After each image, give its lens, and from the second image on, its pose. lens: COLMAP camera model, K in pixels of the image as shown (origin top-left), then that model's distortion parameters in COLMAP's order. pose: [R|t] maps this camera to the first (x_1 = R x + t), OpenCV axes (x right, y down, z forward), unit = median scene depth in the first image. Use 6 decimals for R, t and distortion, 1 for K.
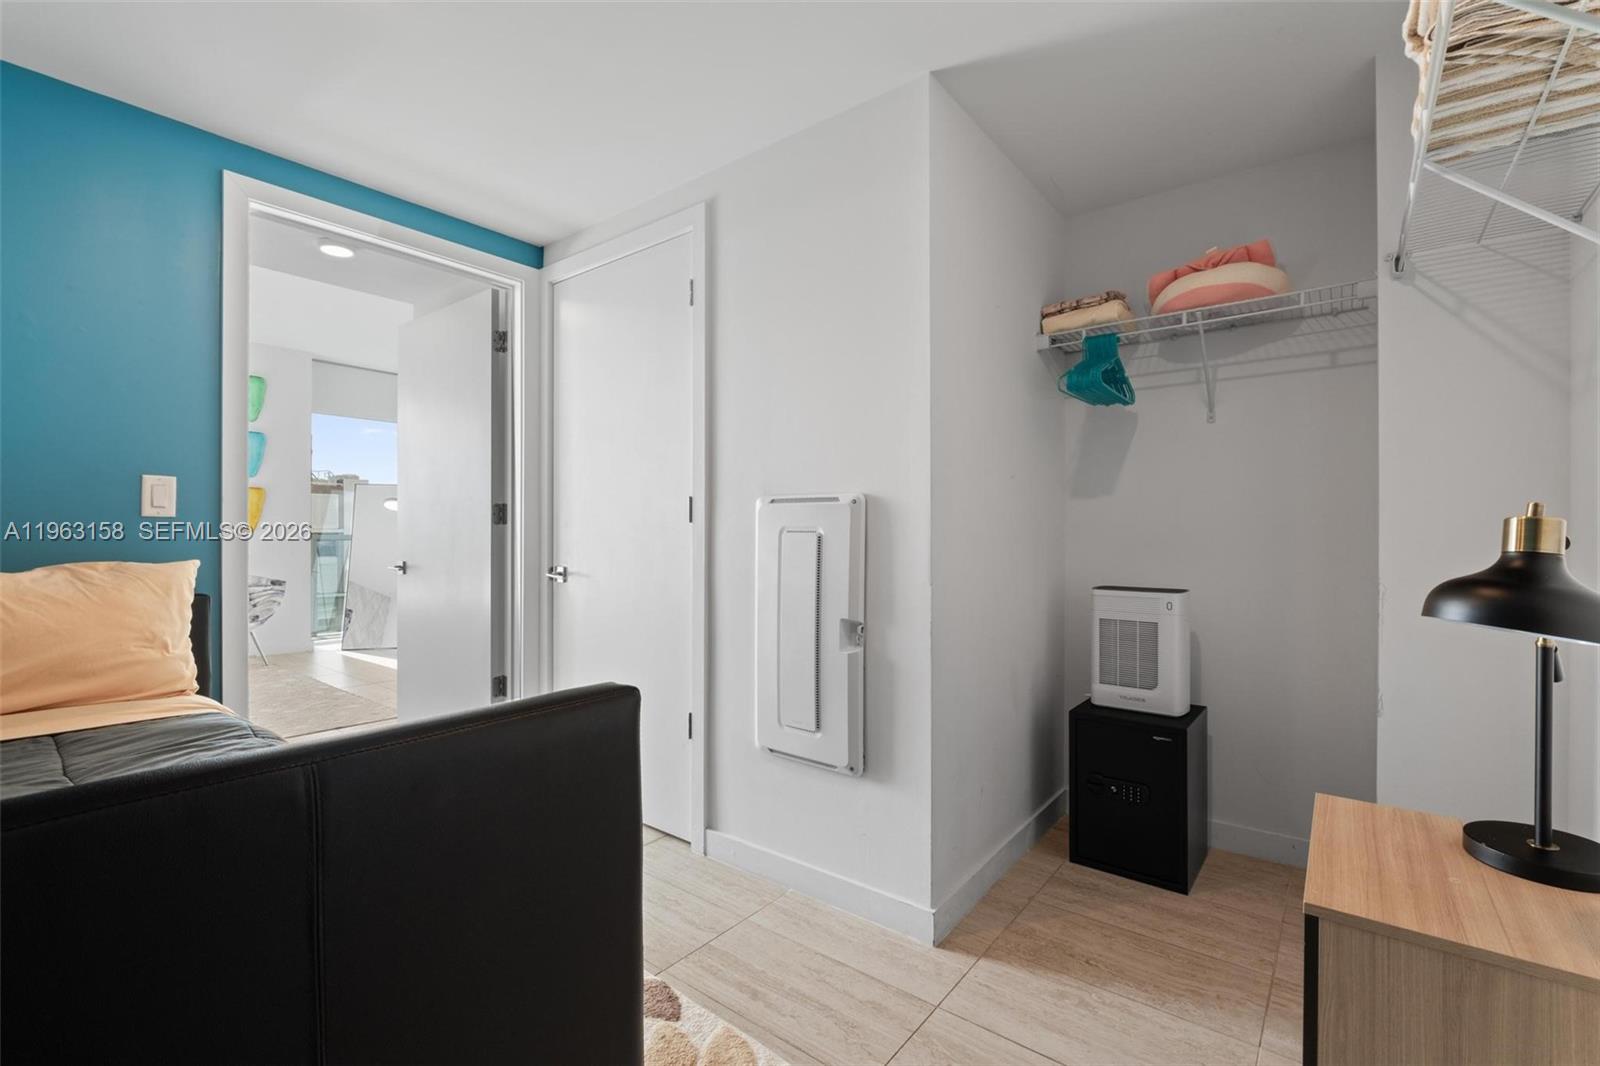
lens RADIAL K [[687.3, 0, 800.0], [0, 687.3, 533.0], [0, 0, 1]] dist [-0.006813, -0.000210]
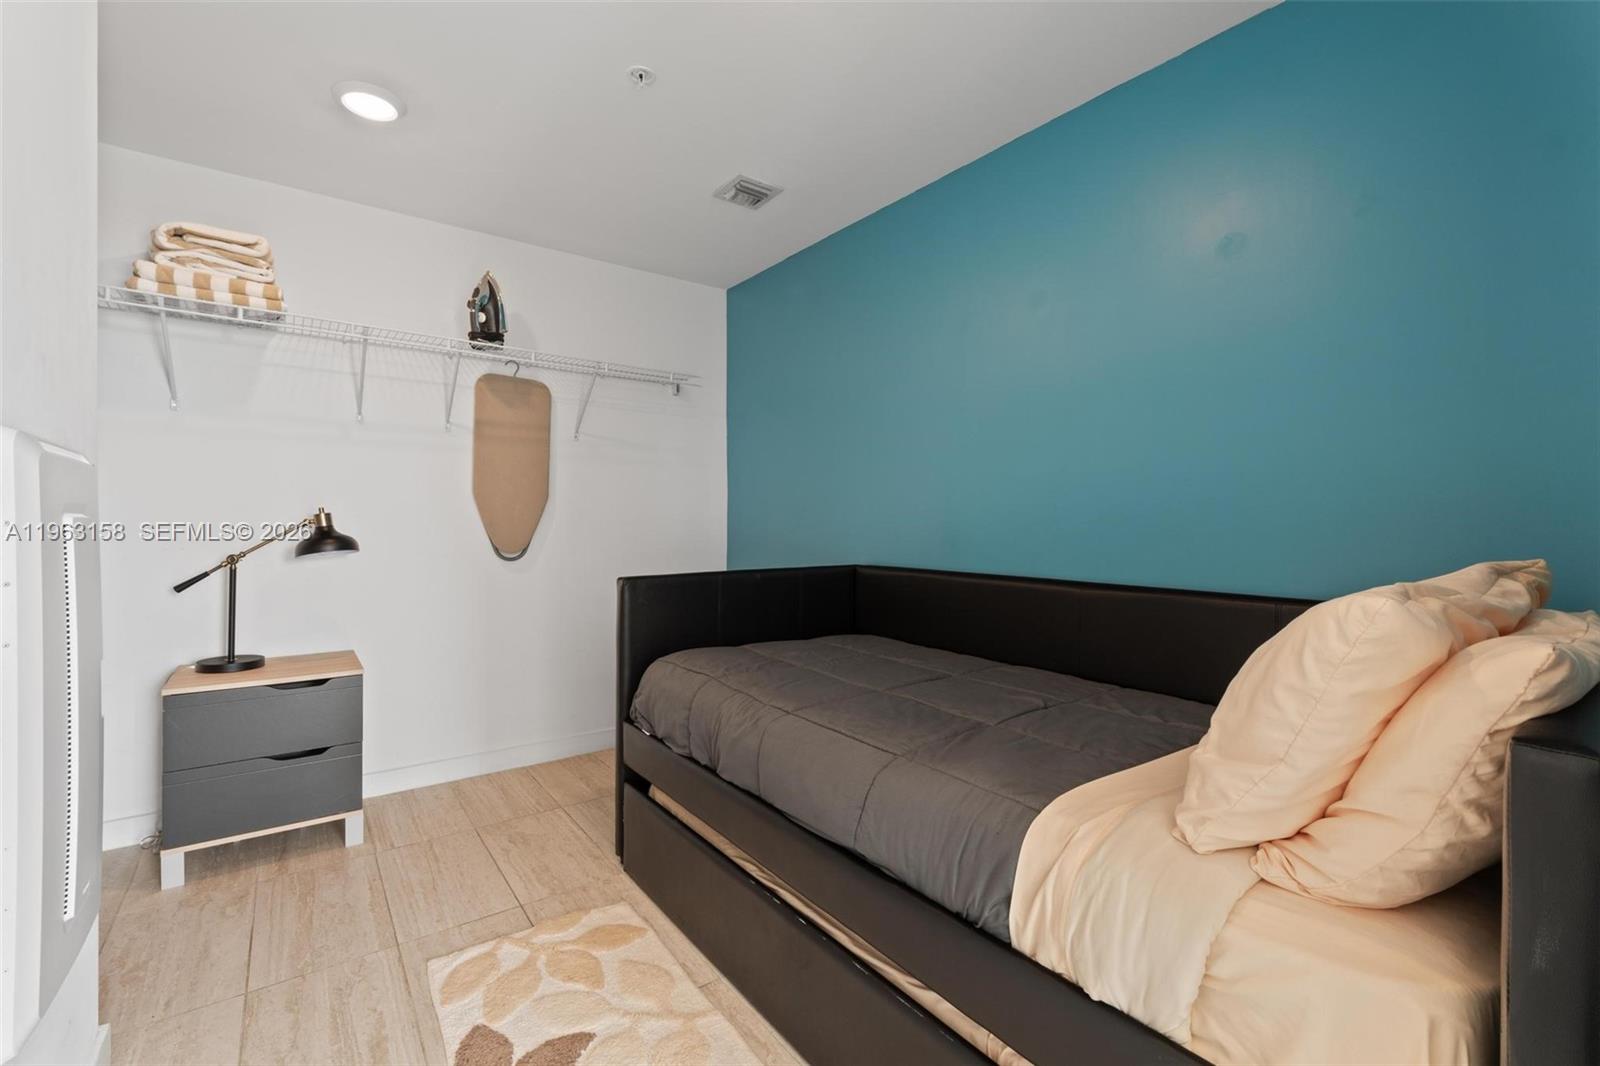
lens RADIAL K [[681.8, 0, 806.5], [0, 681.8, 522.9], [0, 0, 1]] dist [-0.003779, -0.000309]
pose [[-0.965053, -0.005014, 0.262008, -0.830505], [-0.003896, 0.999981, 0.004784, 0.005336], [-0.262027, 0.003596, -0.965054, 1.722788]]
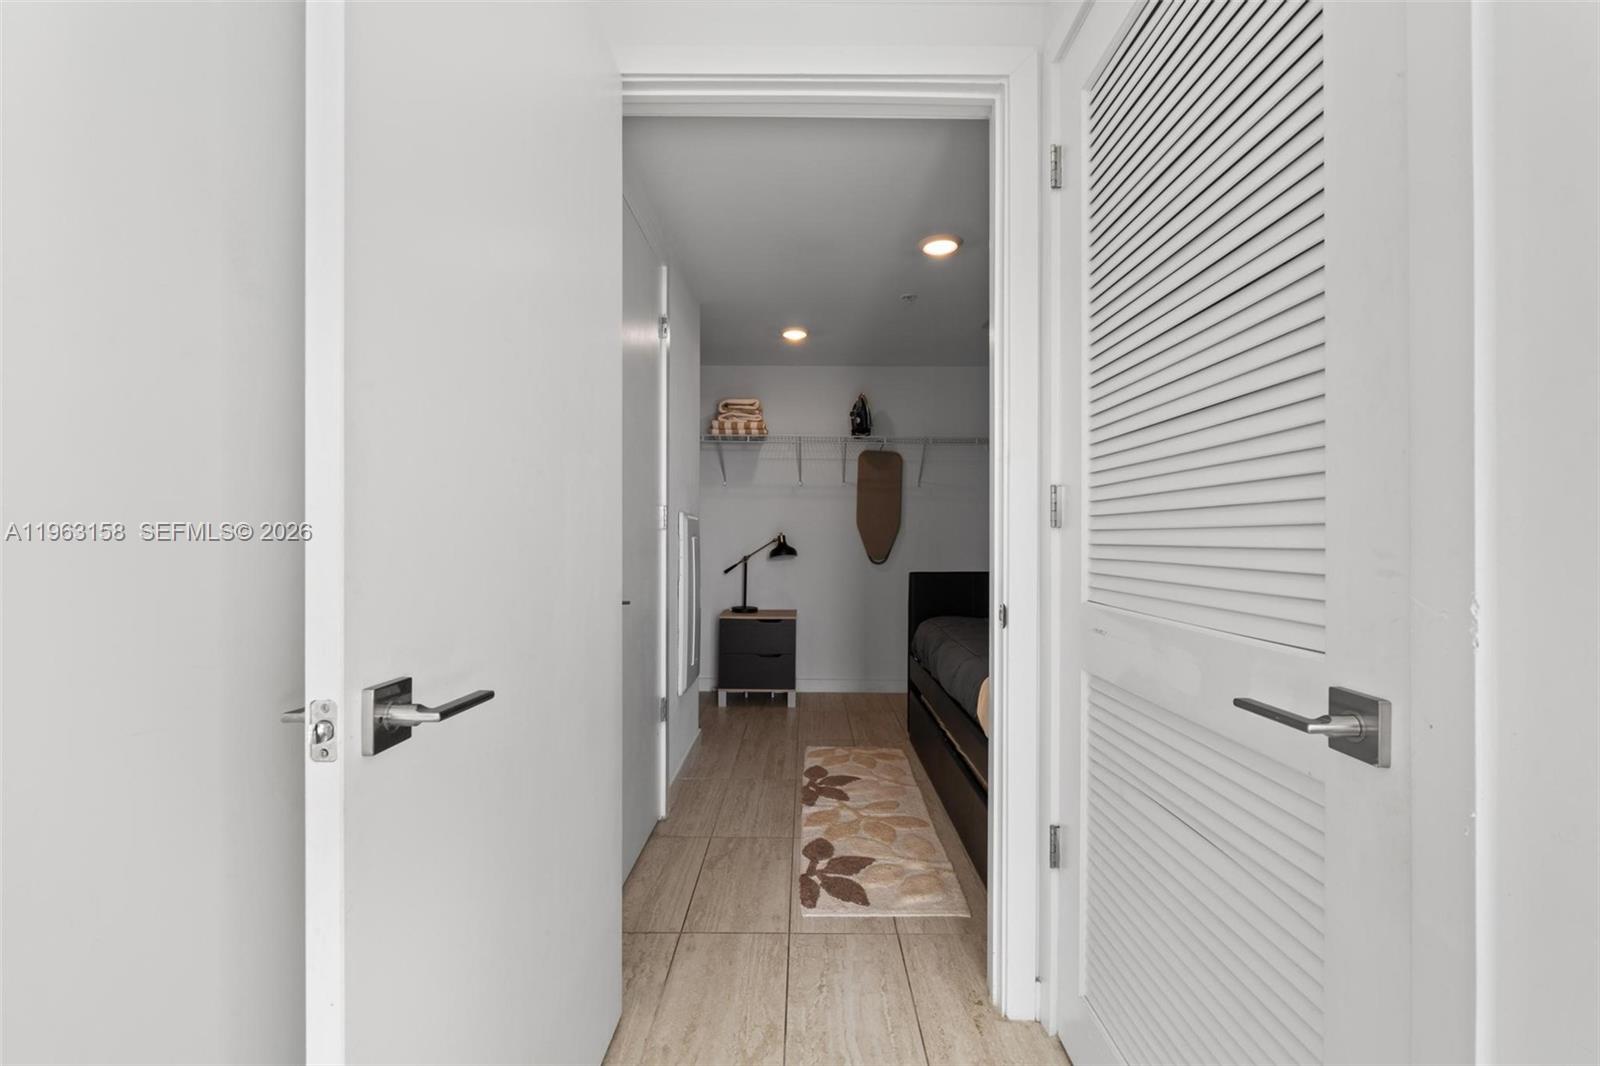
lens RADIAL K [[687.3, 0, 800.0], [0, 687.3, 533.0], [0, 0, 1]] dist [-0.006813, -0.000210]
pose [[-0.605449, -0.000373, 0.795884, -1.782127], [-0.004278, 0.999987, -0.002786, -0.007492], [-0.795873, -0.005091, -0.605443, 2.259757]]
